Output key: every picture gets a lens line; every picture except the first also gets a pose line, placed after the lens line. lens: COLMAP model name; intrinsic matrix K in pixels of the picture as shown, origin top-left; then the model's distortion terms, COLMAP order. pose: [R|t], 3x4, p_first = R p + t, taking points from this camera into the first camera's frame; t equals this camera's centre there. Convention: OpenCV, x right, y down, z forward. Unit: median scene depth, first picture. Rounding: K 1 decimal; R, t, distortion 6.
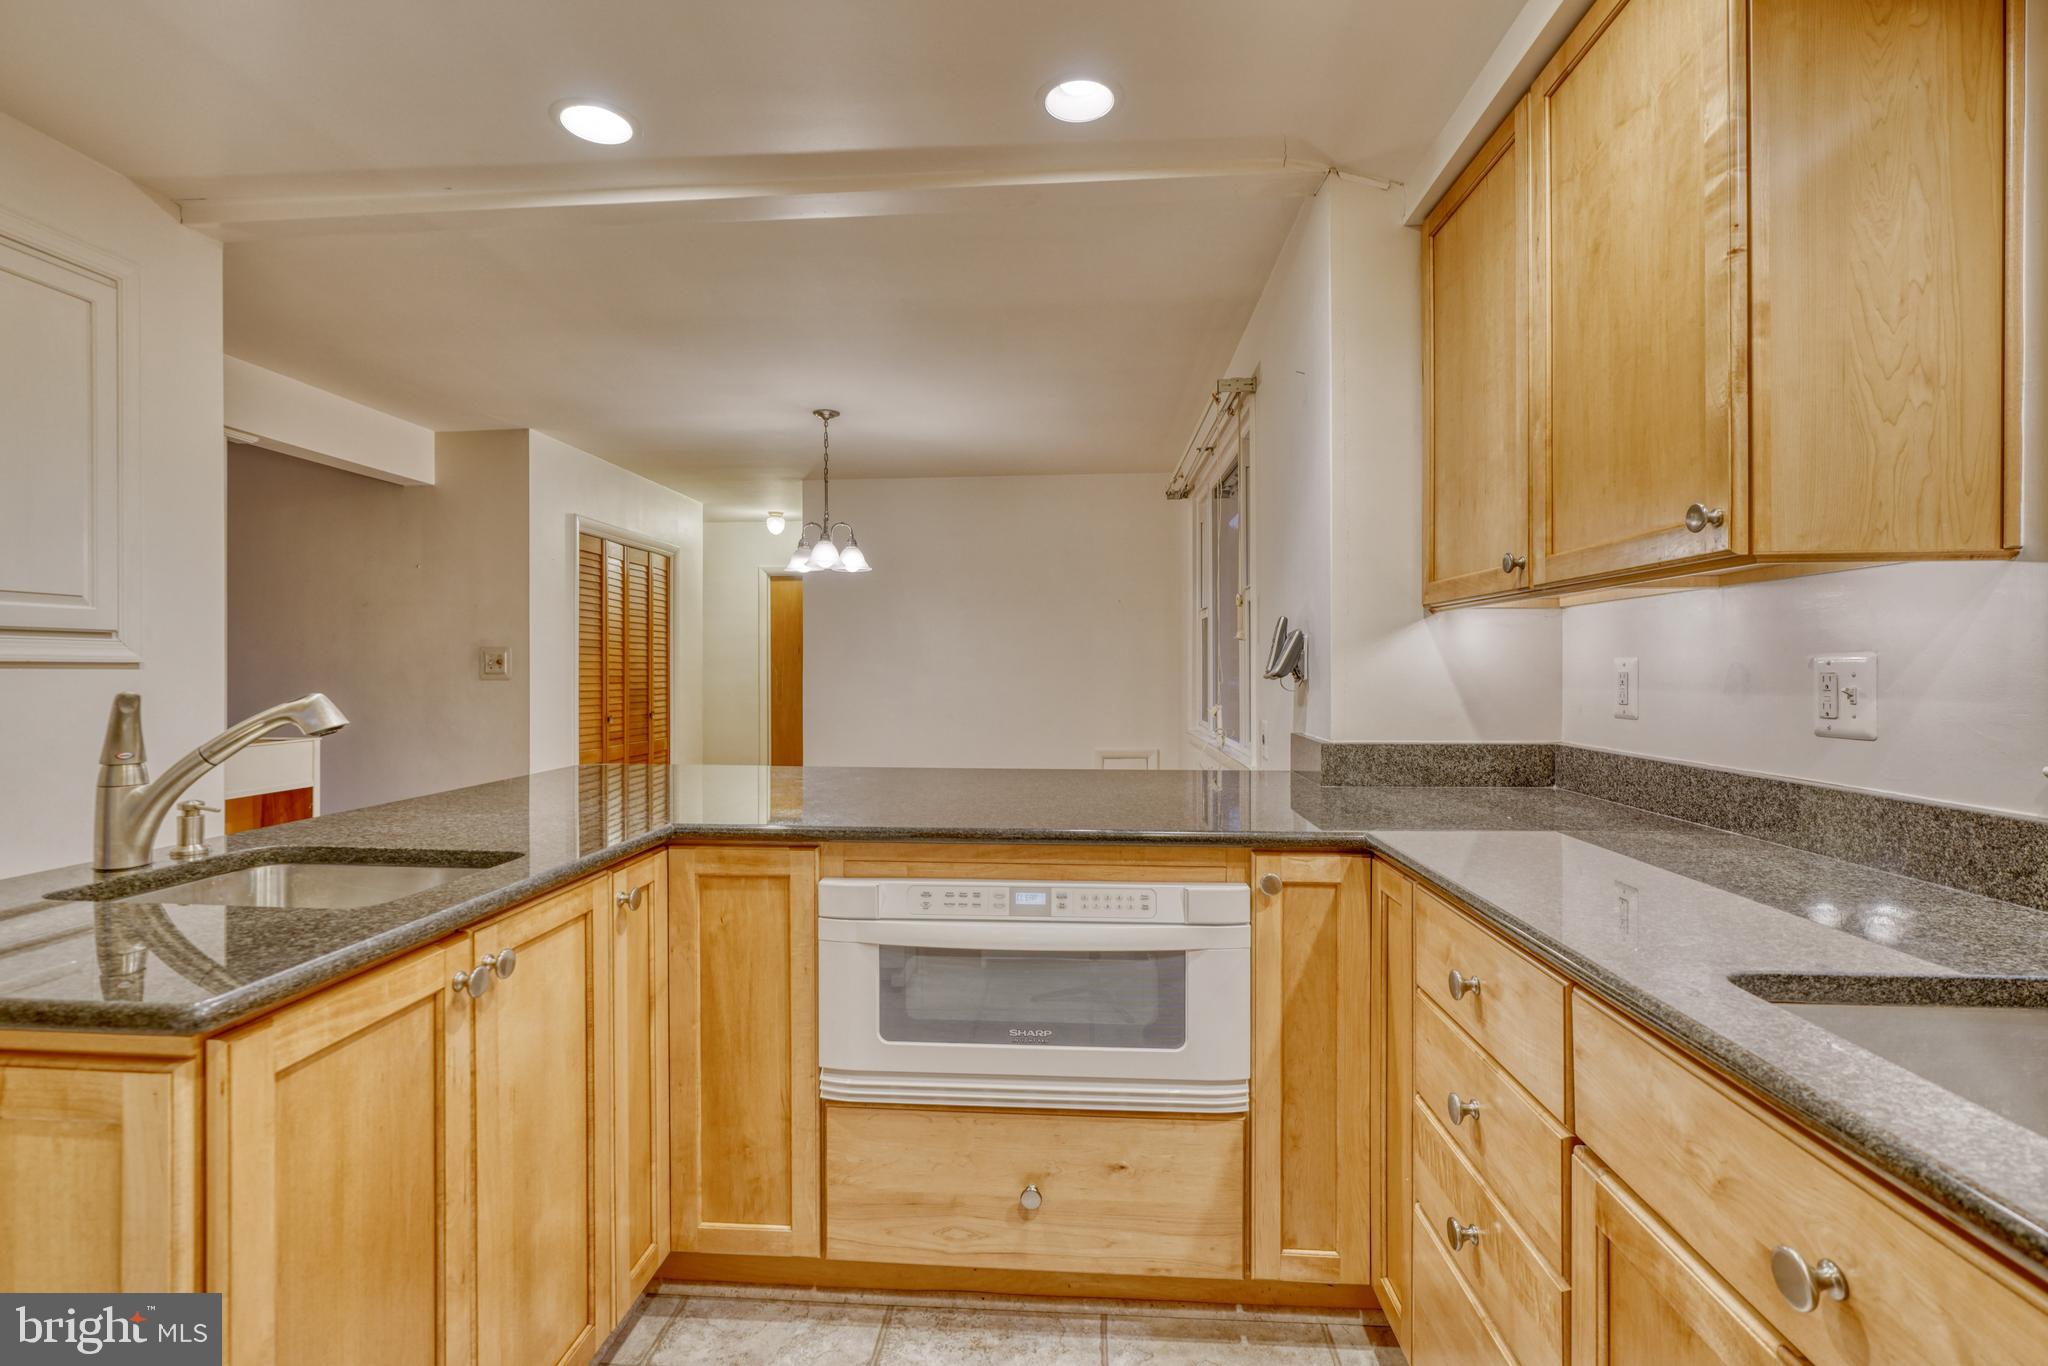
lens RADIAL K [[923.6, 0, 1033.8], [0, 923.6, 669.4], [0, 0, 1]] dist [-0.012441, 0.005518]
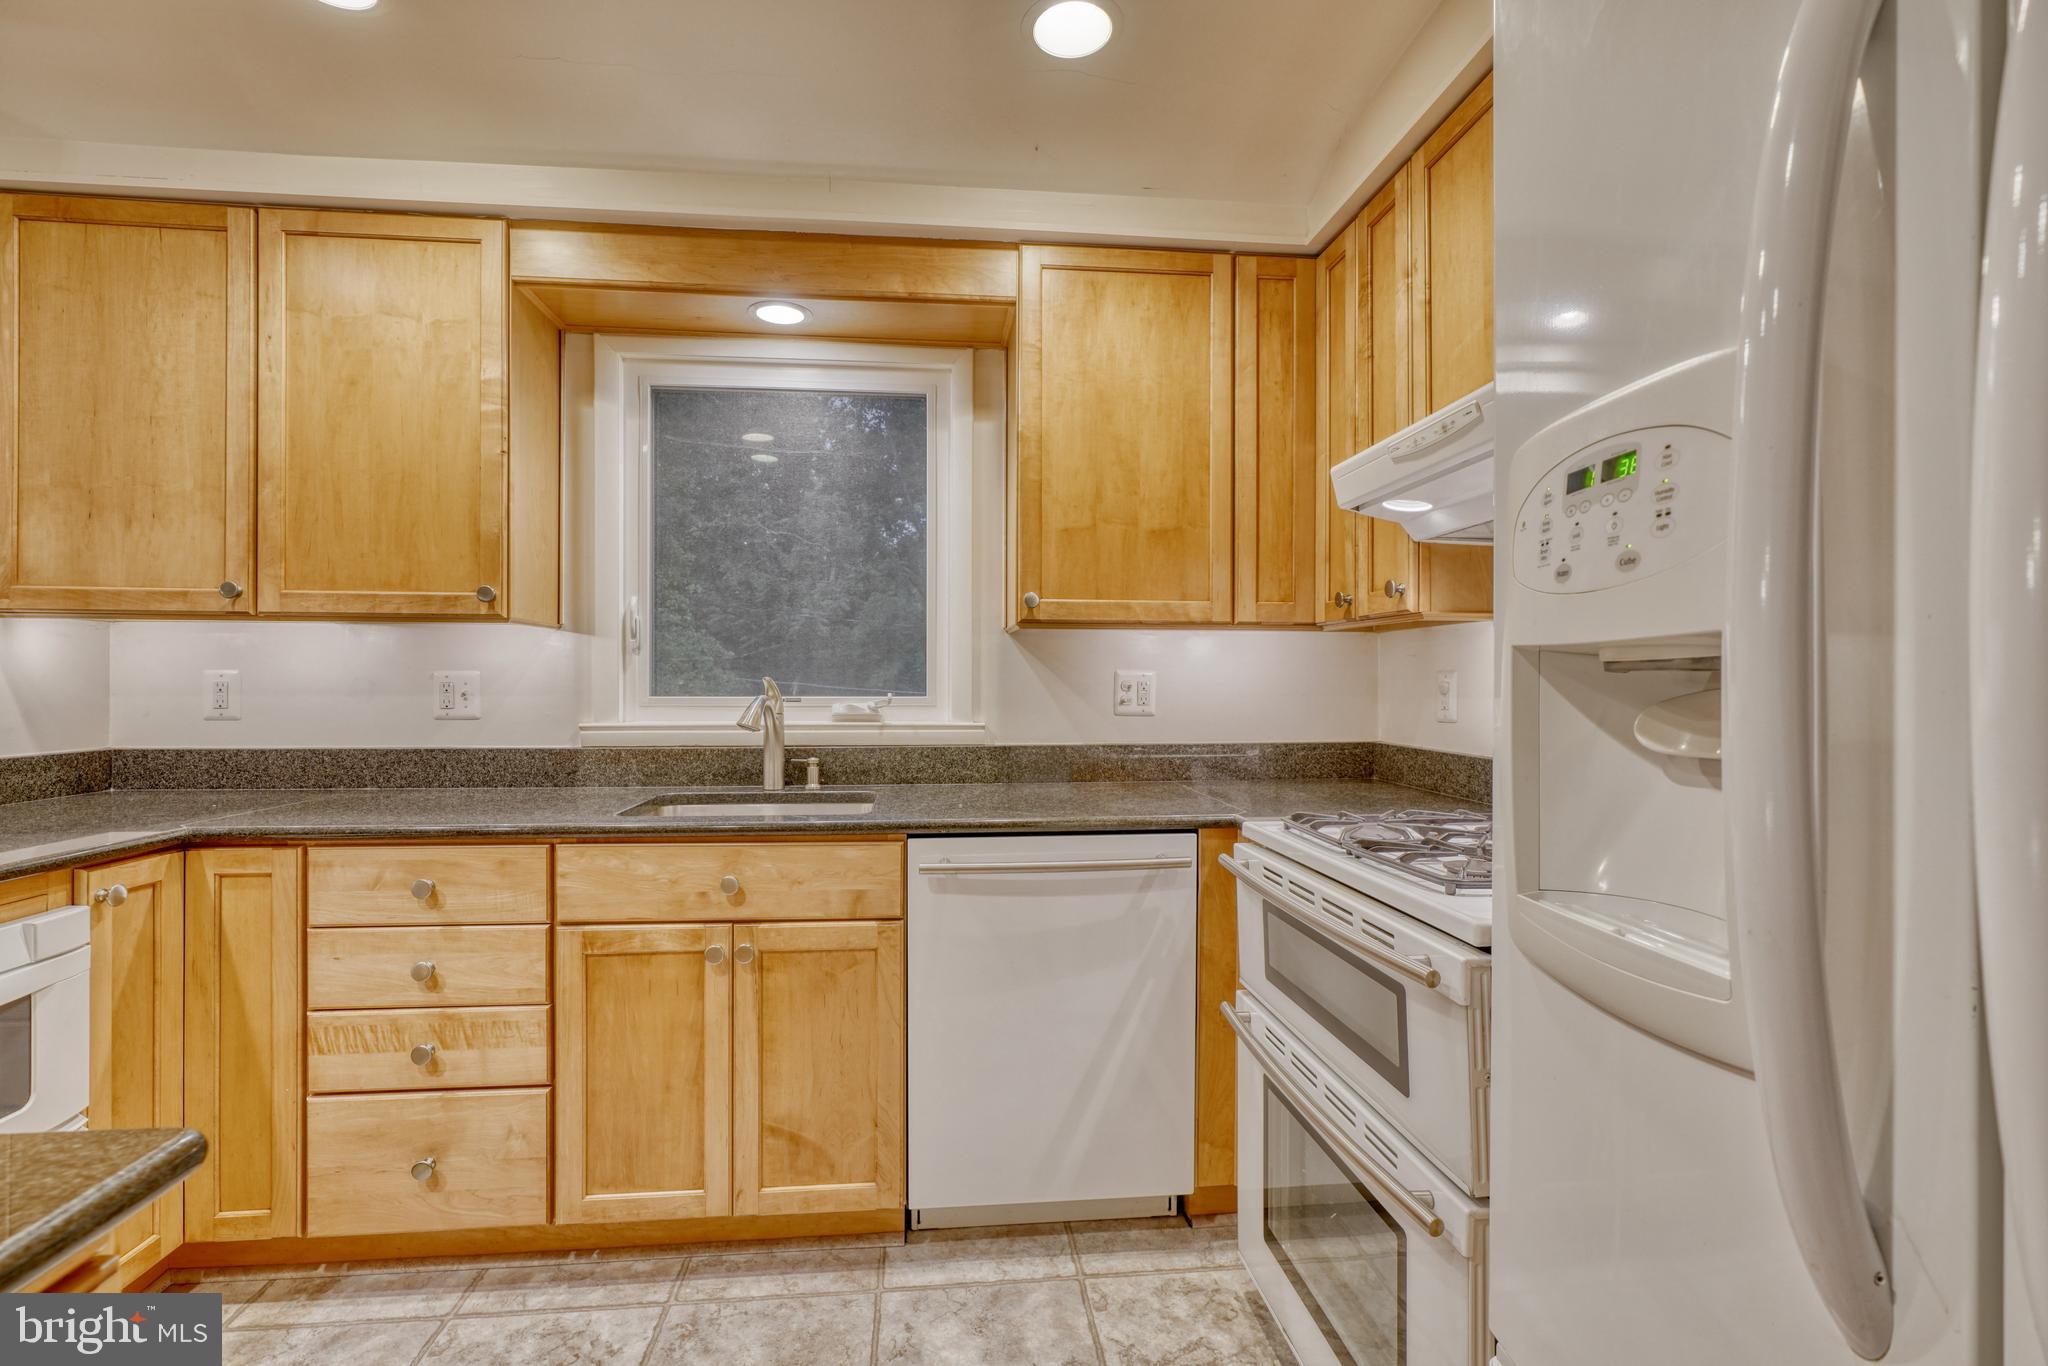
lens RADIAL K [[923.6, 0, 1020.7], [0, 923.6, 682.5], [0, 0, 1]] dist [-0.012441, 0.005518]
pose [[-0.161816, -0.003784, 0.986814, -0.851590], [-0.004631, 0.999985, 0.003075, -0.004421], [-0.986810, -0.004072, -0.161831, 0.191590]]
